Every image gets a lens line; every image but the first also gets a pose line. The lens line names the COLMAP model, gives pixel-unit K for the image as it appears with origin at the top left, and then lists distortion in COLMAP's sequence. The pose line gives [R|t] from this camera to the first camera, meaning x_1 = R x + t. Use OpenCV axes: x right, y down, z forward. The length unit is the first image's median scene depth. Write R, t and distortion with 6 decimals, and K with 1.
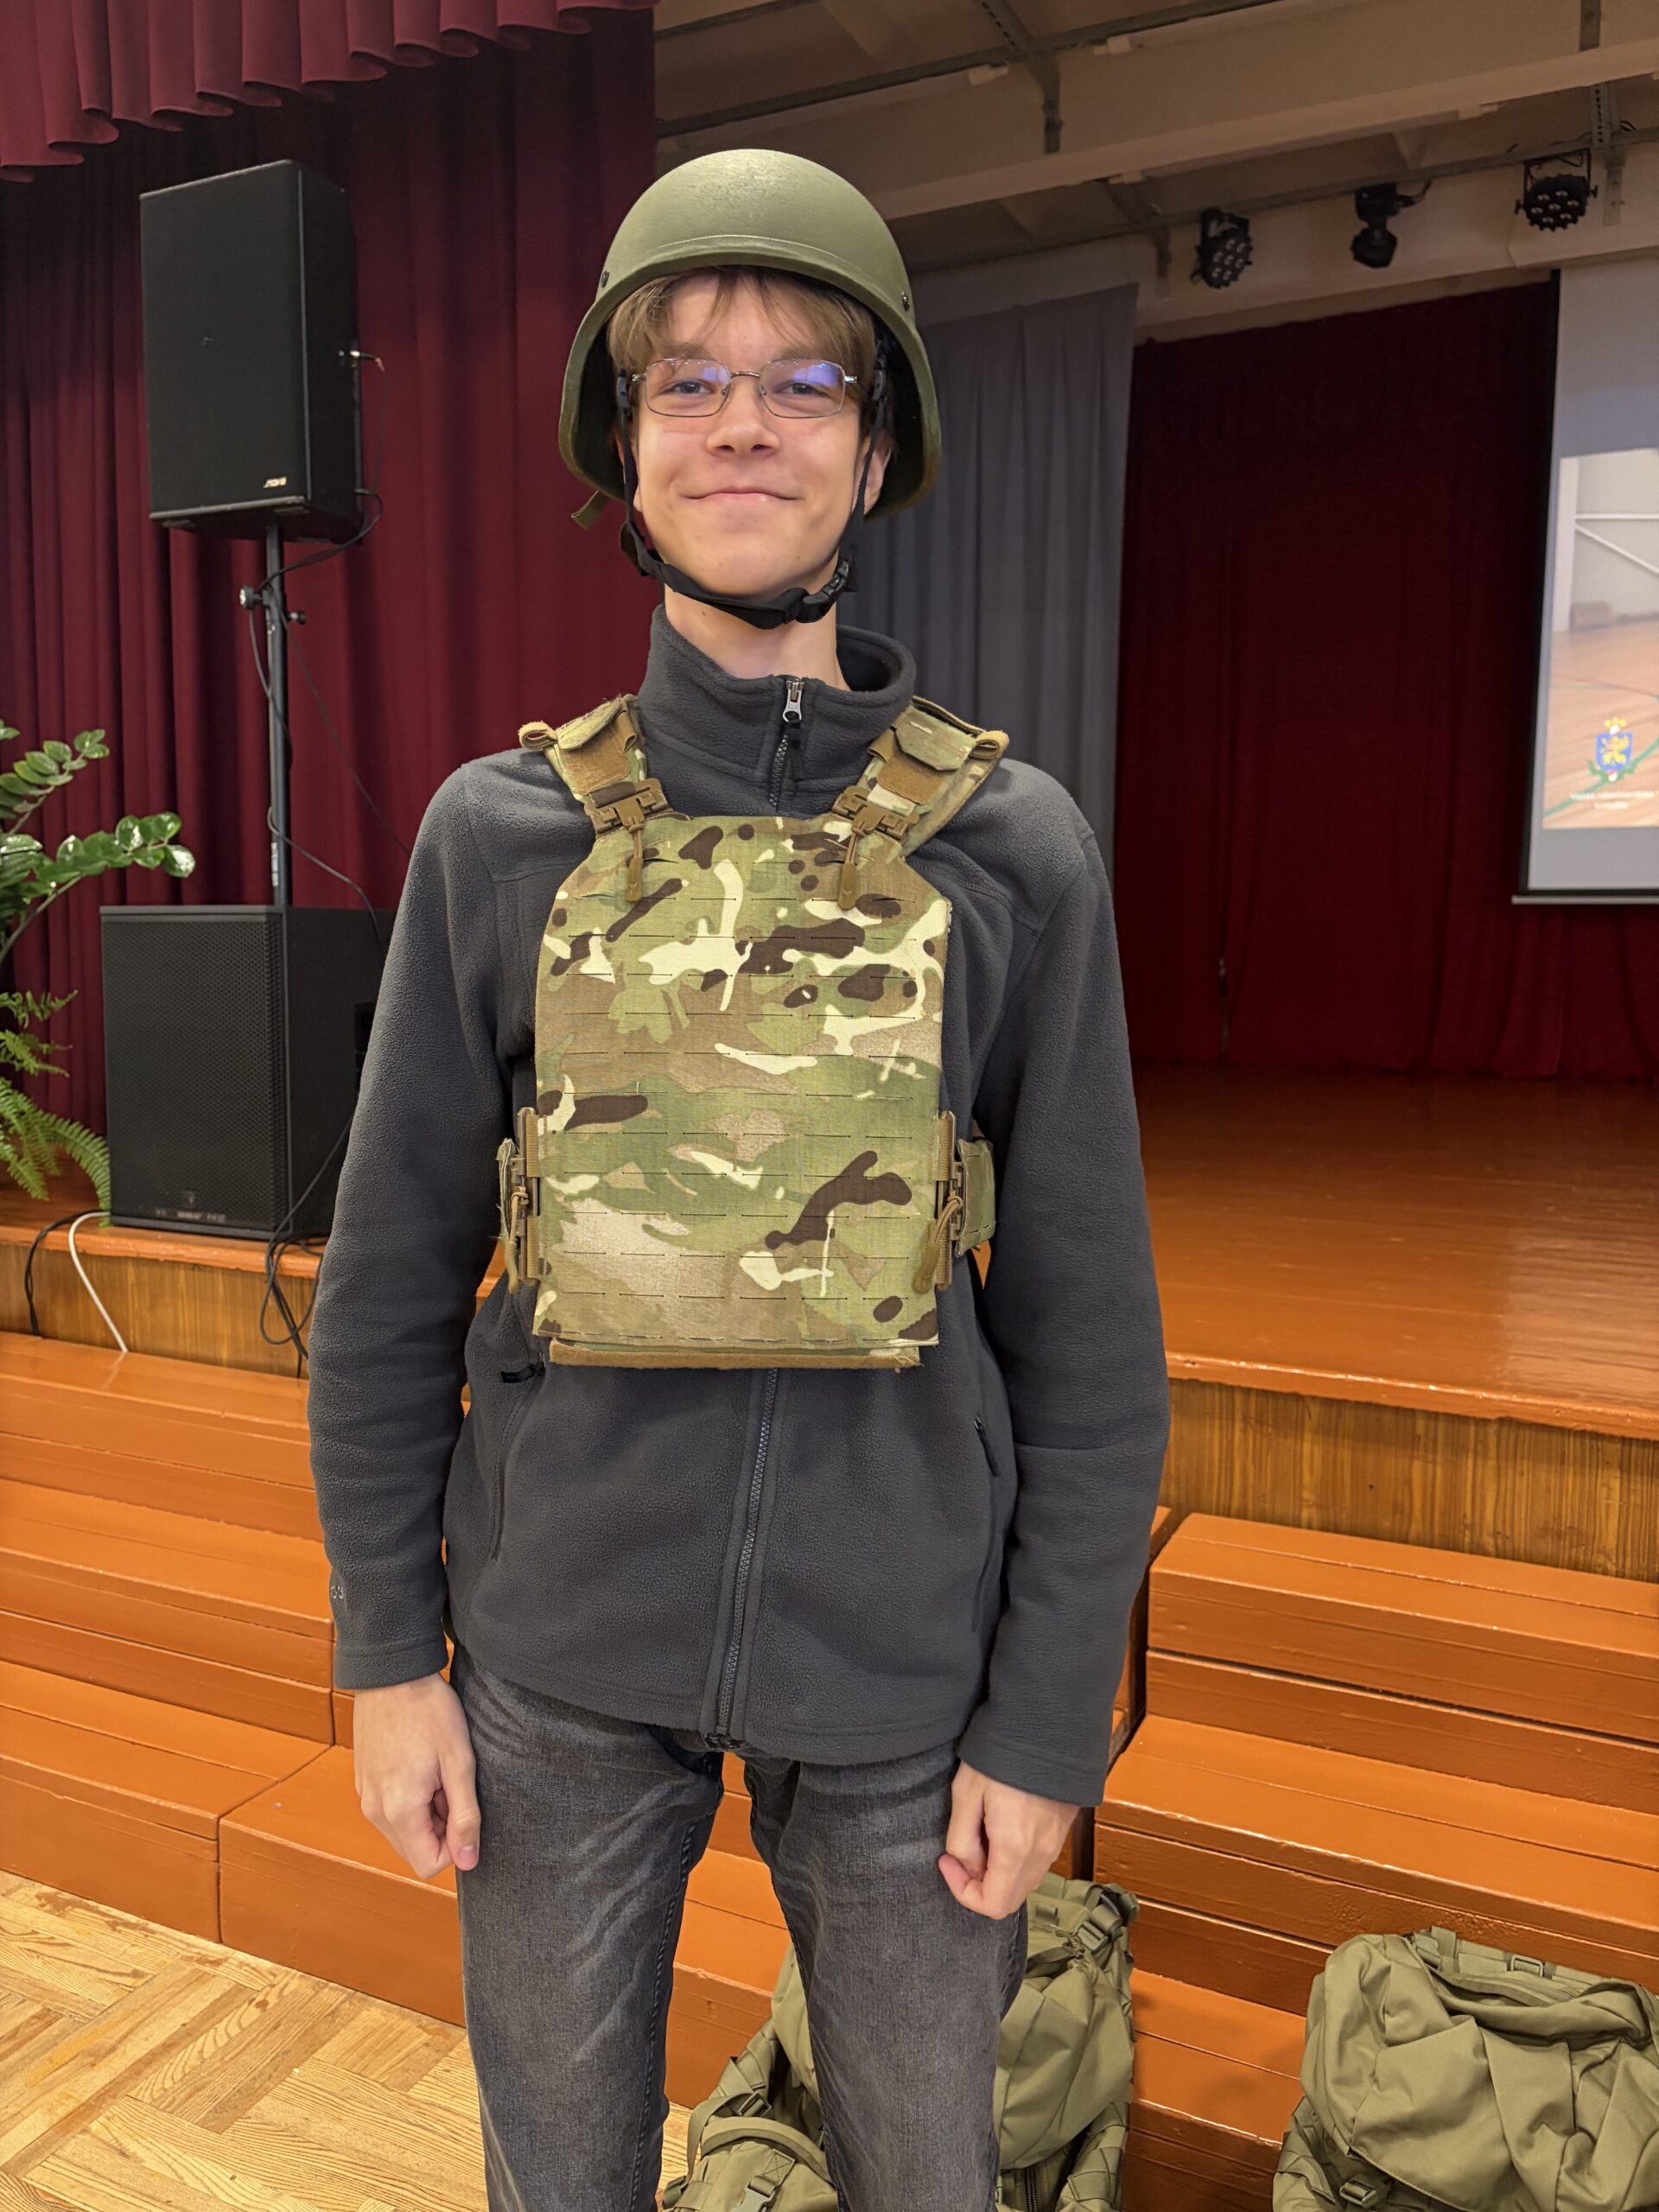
lens RADIAL K [[1676.6, 0, 829.4], [0, 1676.6, 1093.3], [0, 0, 1]] dist [0.043580, -0.058051]
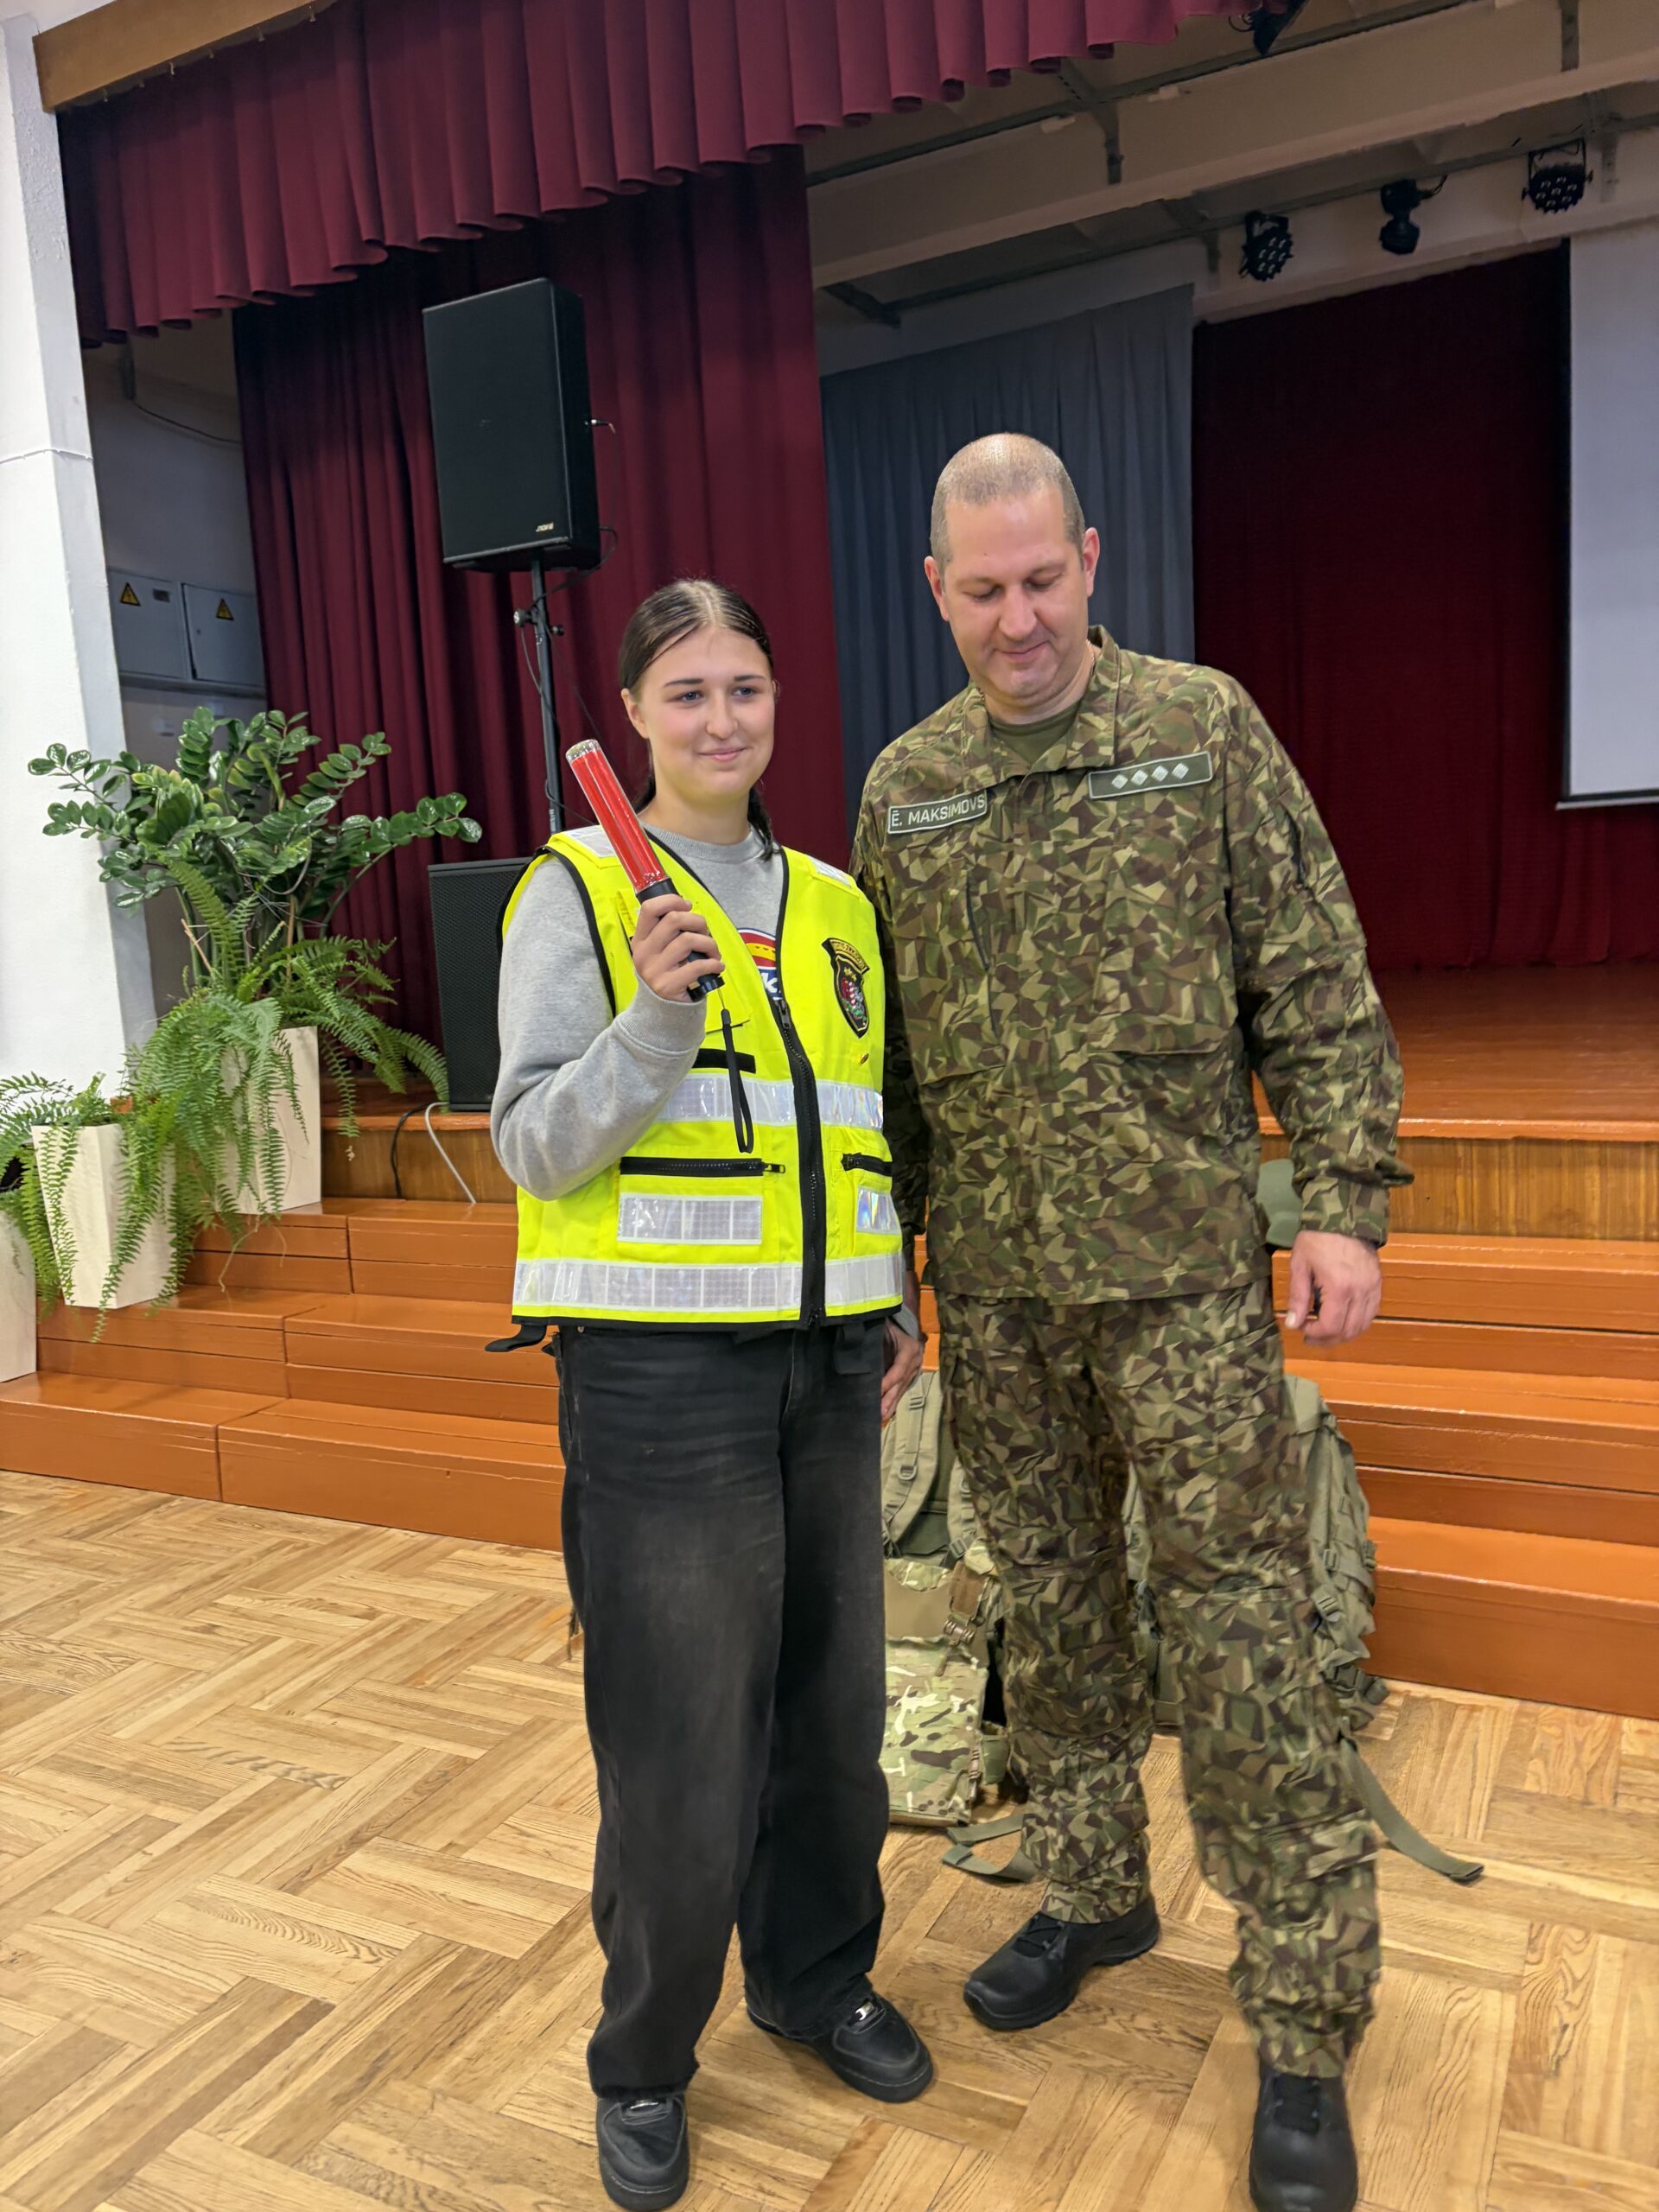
lens RADIAL K [[1676.8, 0, 857.9], [0, 1676.8, 1116.5], [0, 0, 1]] dist [0.007600, -0.010667]
pose [[0.997580, -0.060571, -0.034125, -0.057410], [0.061534, 0.997714, 0.027916, 0.054627], [0.032356, -0.029948, 0.999028, -0.234033]]
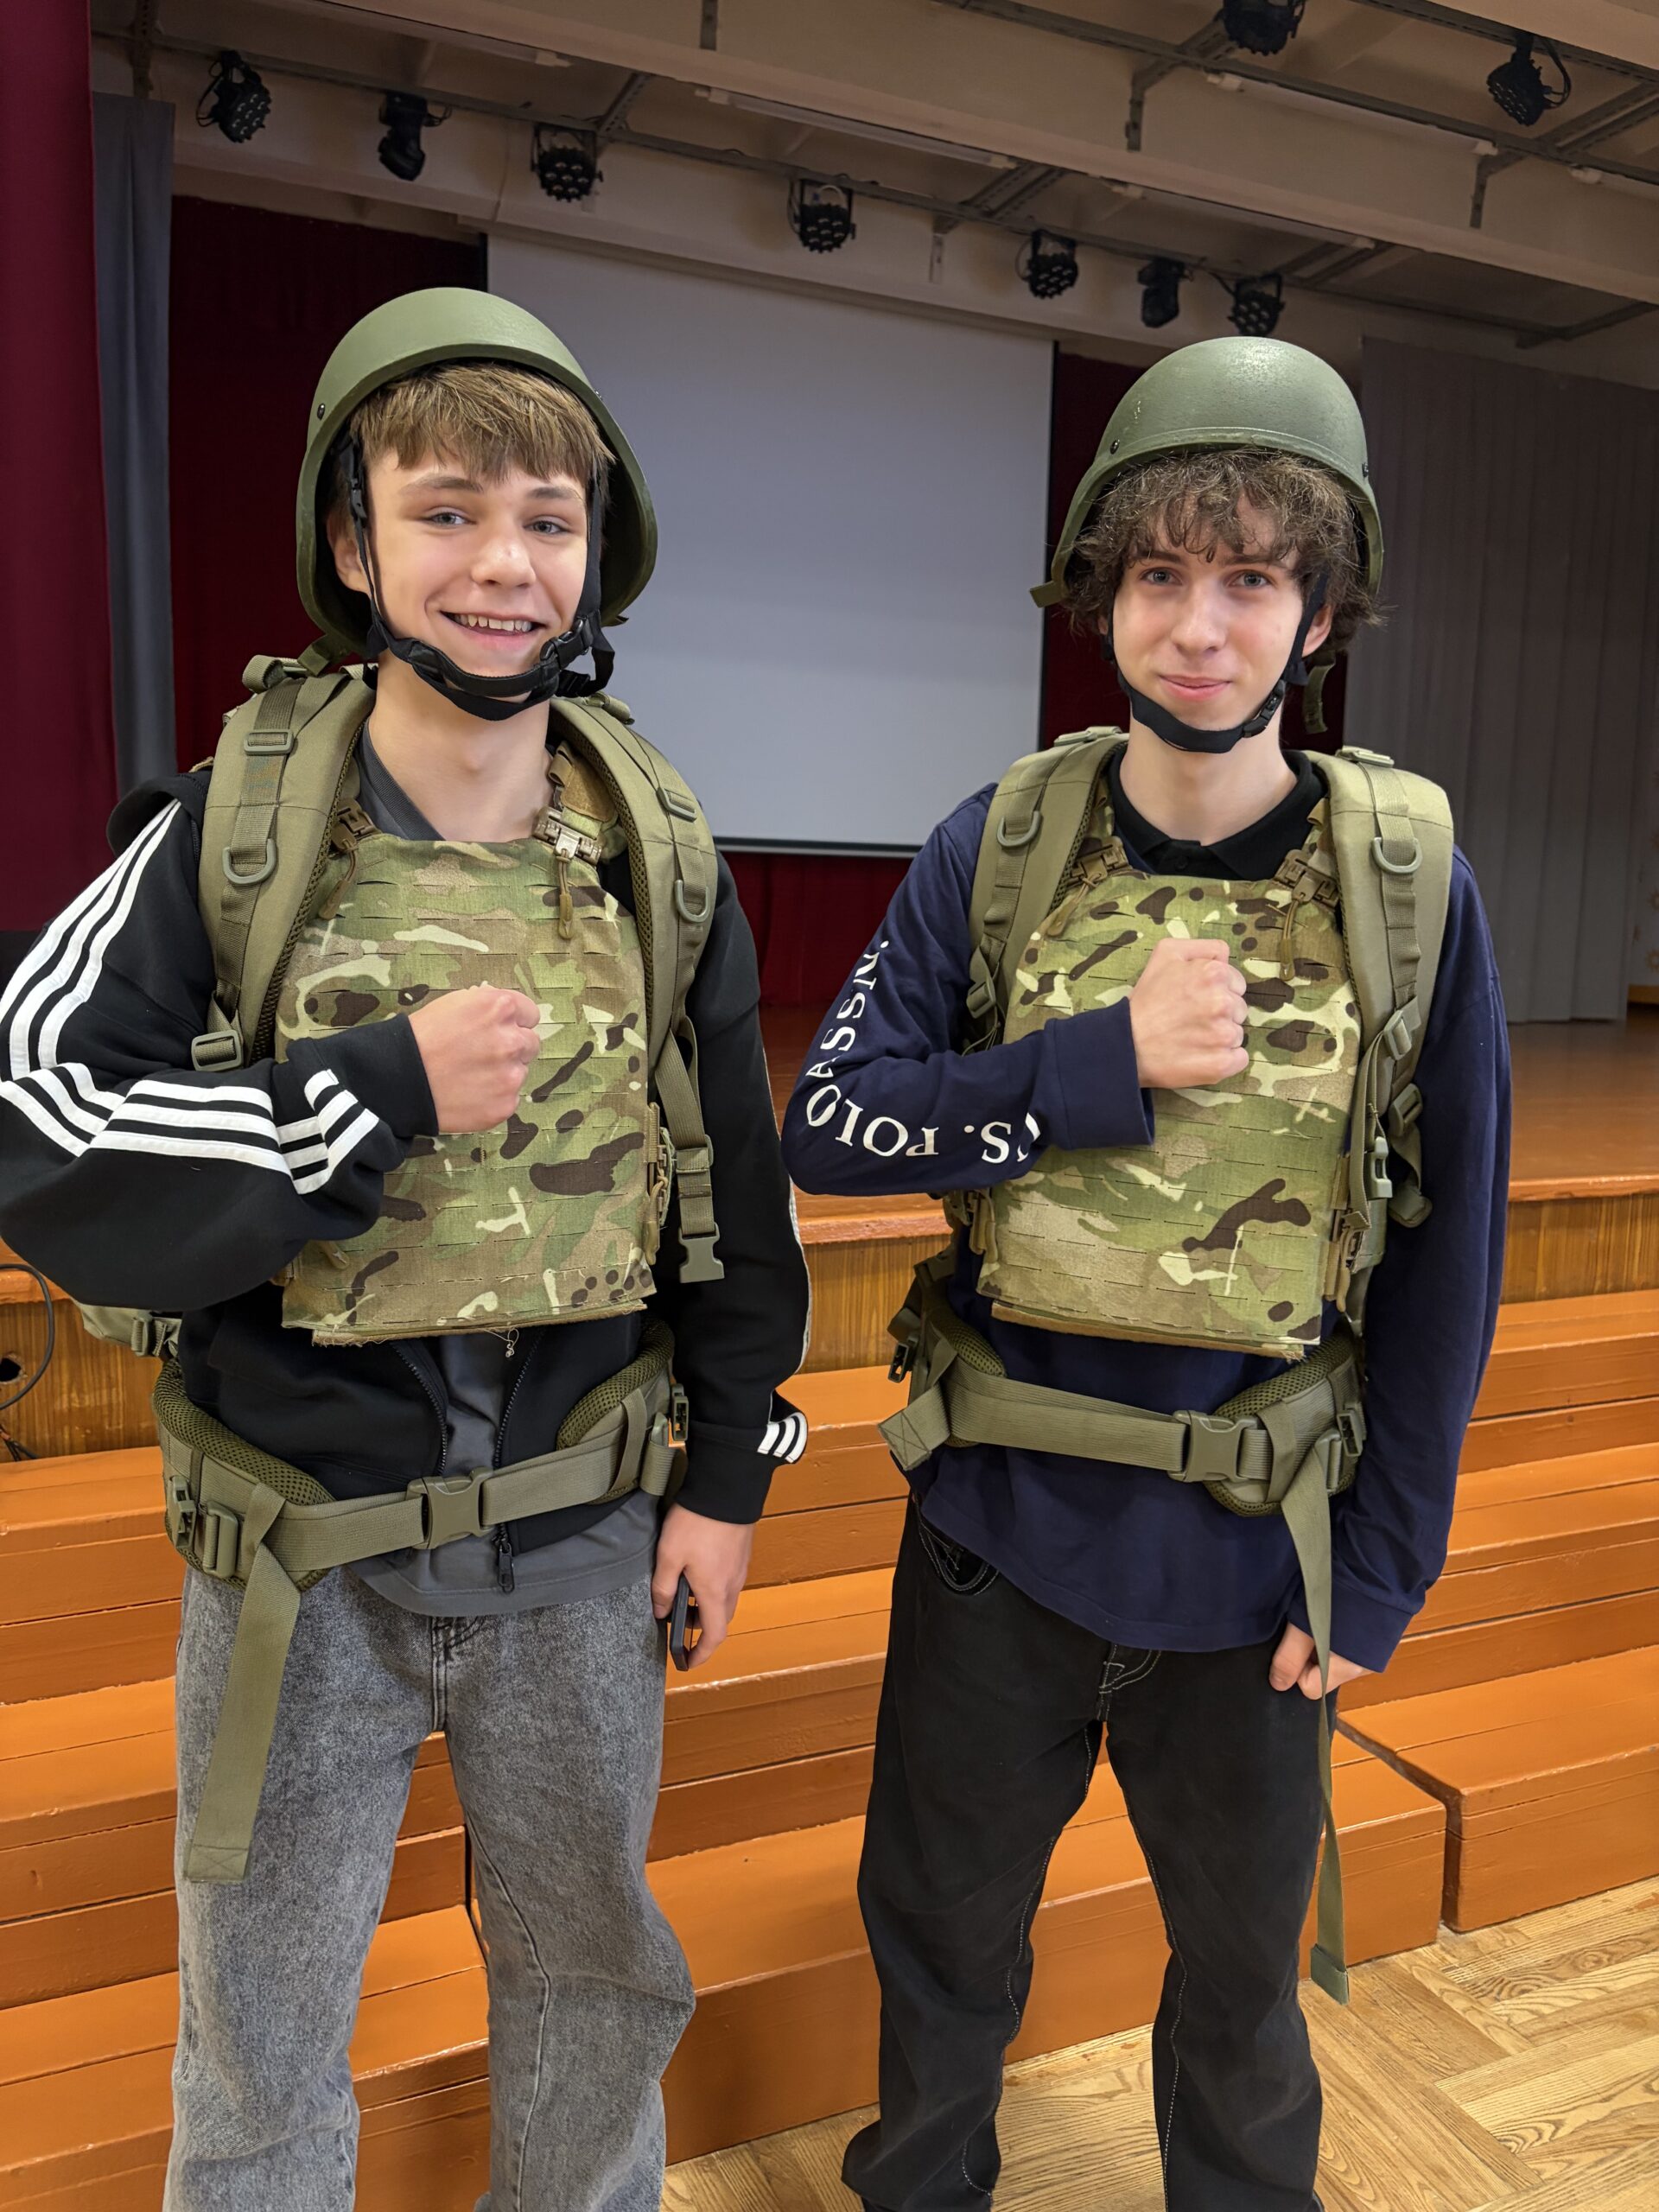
lens RADIAL K [[1676.6, 0, 829.4], [0, 1676.6, 1093.3], [0, 0, 1]] dist [0.043580, -0.058051]
pose [[0.650133, -0.074677, 0.756142, -0.434967], [0.057184, 0.997145, 0.049312, 0.012374], [-0.757666, 0.011180, 0.652547, 0.256690]]
